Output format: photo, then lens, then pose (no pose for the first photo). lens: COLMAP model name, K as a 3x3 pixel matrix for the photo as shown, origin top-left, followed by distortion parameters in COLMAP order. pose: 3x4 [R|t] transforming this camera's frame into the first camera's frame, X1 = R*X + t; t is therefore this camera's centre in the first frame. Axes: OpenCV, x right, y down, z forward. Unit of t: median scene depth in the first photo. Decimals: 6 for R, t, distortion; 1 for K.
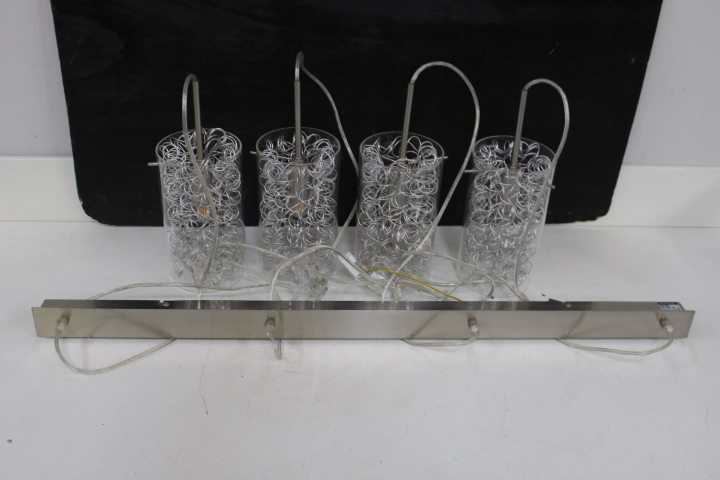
lens RADIAL K [[822.2, 0, 360.0], [0, 822.2, 240.0], [0, 0, 1]] dist [-0.073112, 0.002633]
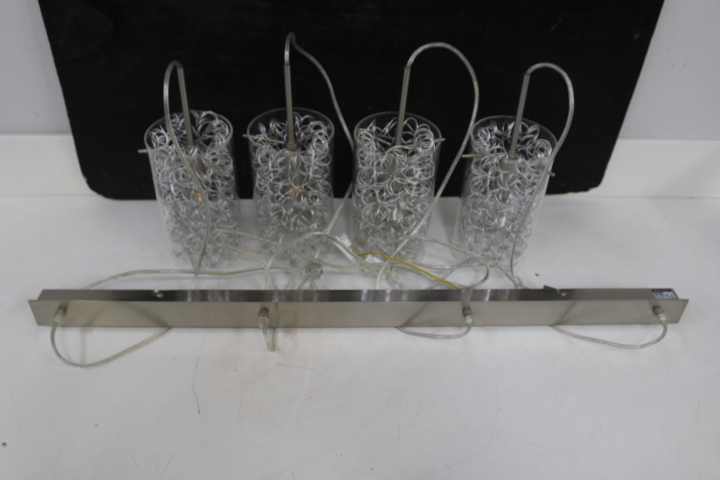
lens RADIAL K [[664.7, 0, 360.0], [0, 664.7, 240.0], [0, 0, 1]] dist [-0.135728, 0.115396]
pose [[0.999832, 0.001782, -0.018268, 0.020841], [0.000846, 0.989750, 0.142810, -0.096512], [0.018335, -0.142801, 0.989582, 0.207308]]
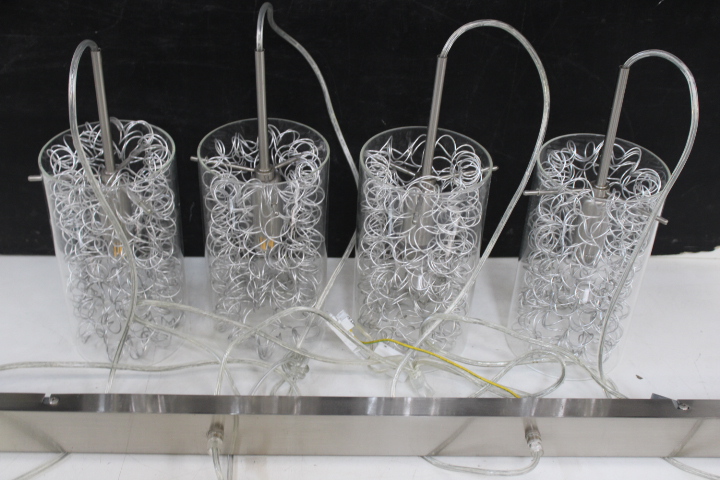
lens RADIAL K [[944.5, 0, 360.0], [0, 944.5, 240.0], [0, 0, 1]] dist [-0.043926, 0.038182]
pose [[0.999710, 0.011867, -0.020932, 0.015677], [-0.010796, 0.998662, 0.050578, -0.082261], [0.021504, -0.050338, 0.998501, 0.262015]]
